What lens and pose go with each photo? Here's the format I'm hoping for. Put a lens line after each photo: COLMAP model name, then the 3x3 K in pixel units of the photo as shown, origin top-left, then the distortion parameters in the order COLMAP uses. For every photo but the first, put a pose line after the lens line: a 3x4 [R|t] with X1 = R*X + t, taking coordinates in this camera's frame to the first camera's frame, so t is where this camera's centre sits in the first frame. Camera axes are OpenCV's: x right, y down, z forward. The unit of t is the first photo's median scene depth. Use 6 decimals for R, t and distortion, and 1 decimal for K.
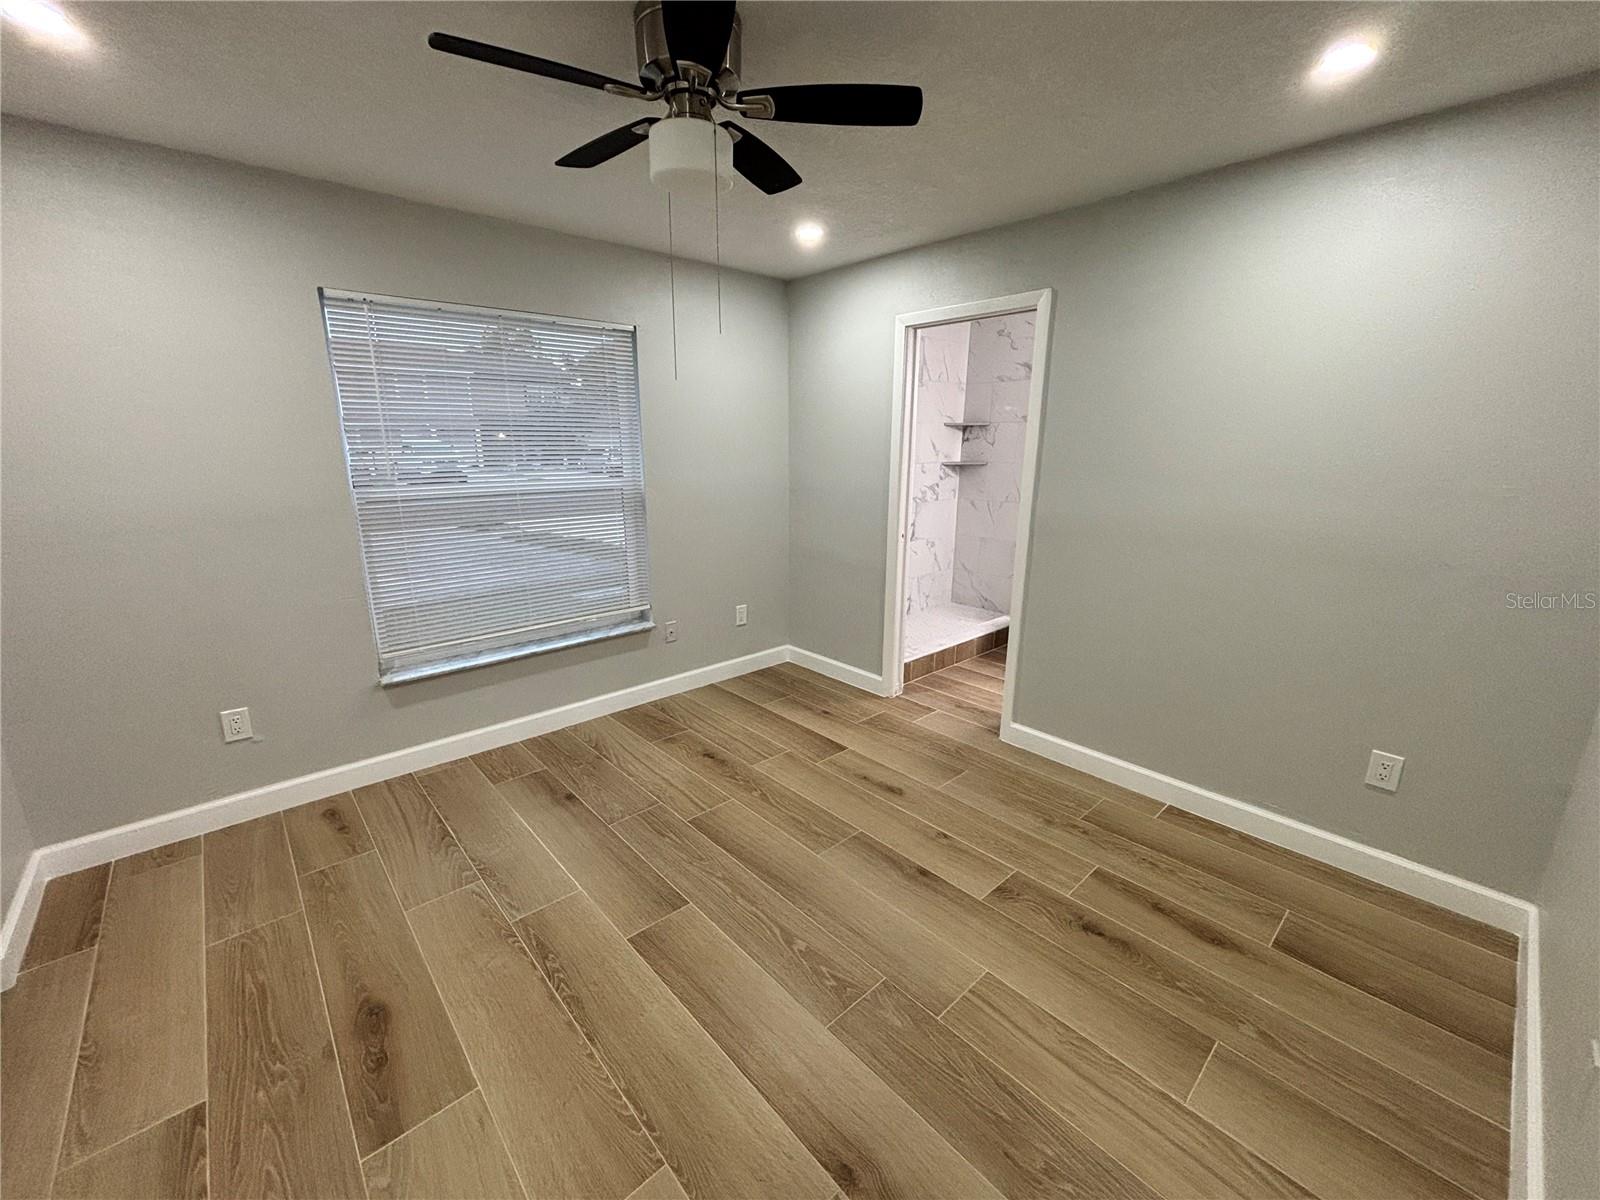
lens RADIAL K [[641.3, 0, 796.4], [0, 641.3, 598.5], [0, 0, 1]] dist [-0.001037, -0.000365]
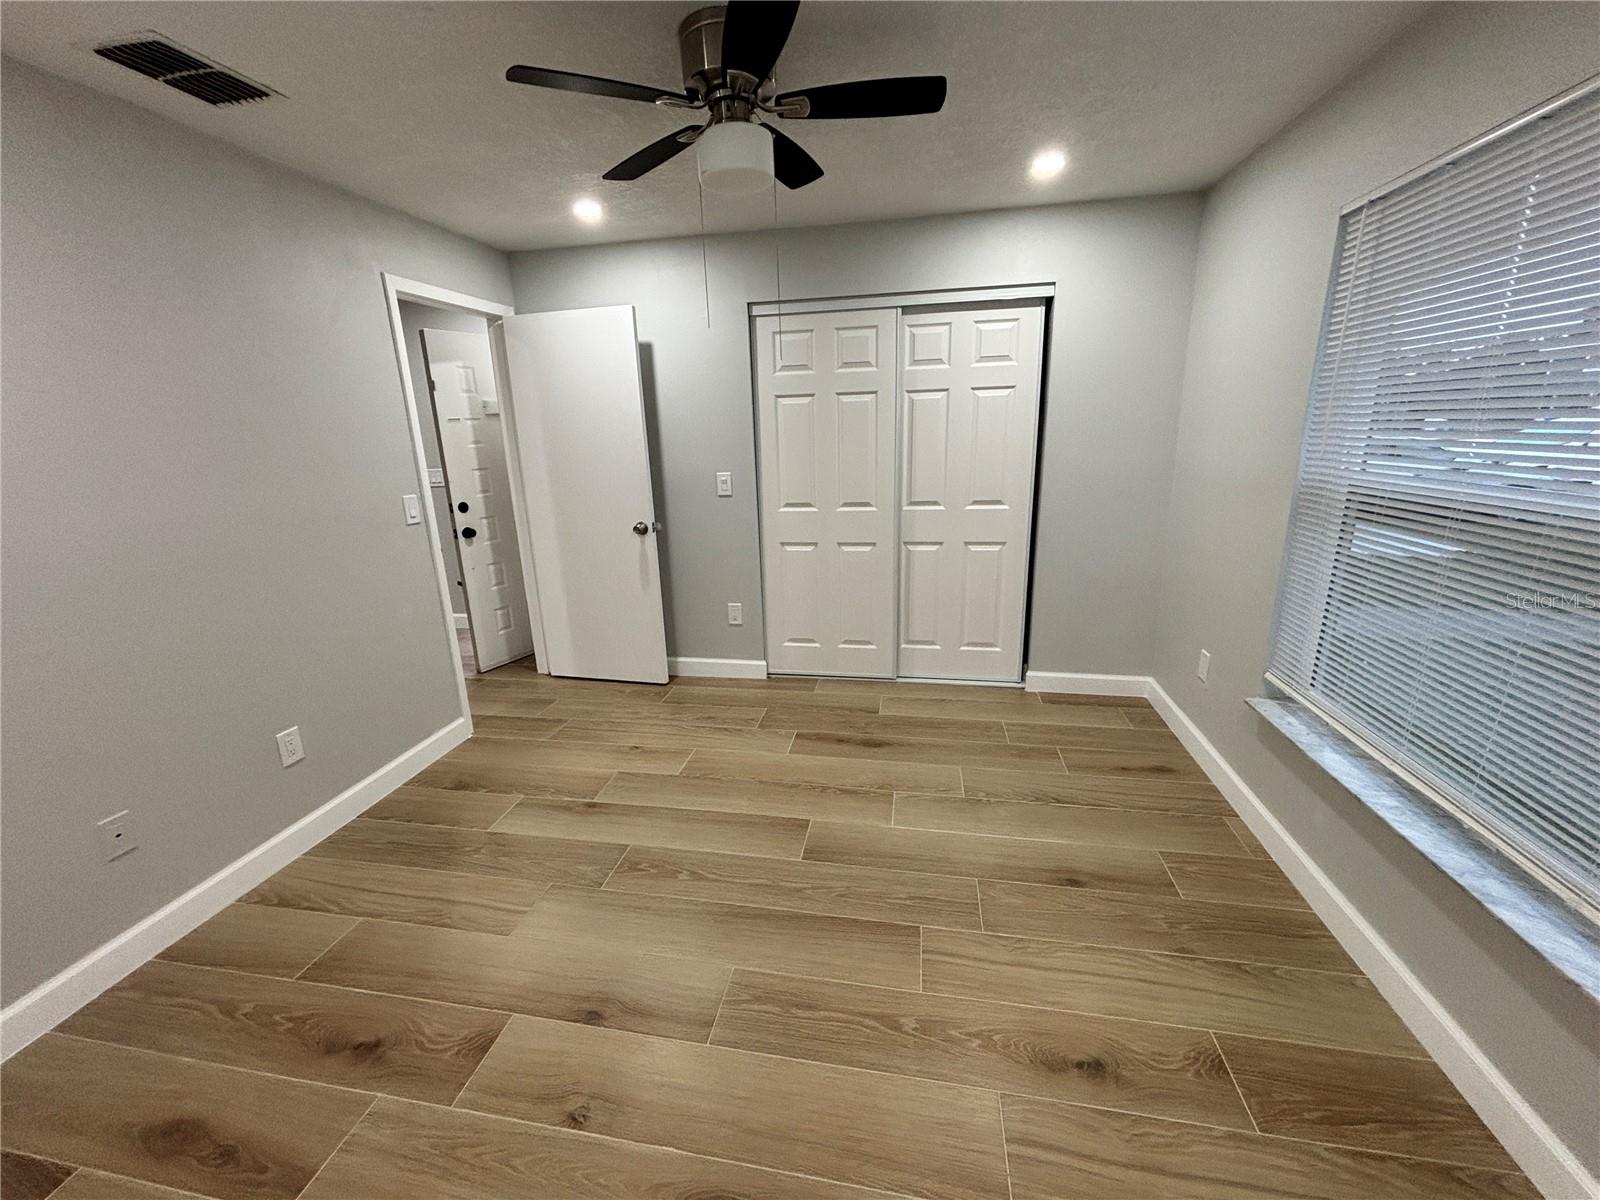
lens RADIAL K [[644.5, 0, 795.1], [0, 644.5, 594.9], [0, 0, 1]] dist [-0.002227, -0.000201]
pose [[-0.796159, 0.175941, -0.578944, 0.377734], [-0.120028, 0.891859, 0.436097, -0.371673], [0.593064, 0.416692, -0.688943, 1.534937]]
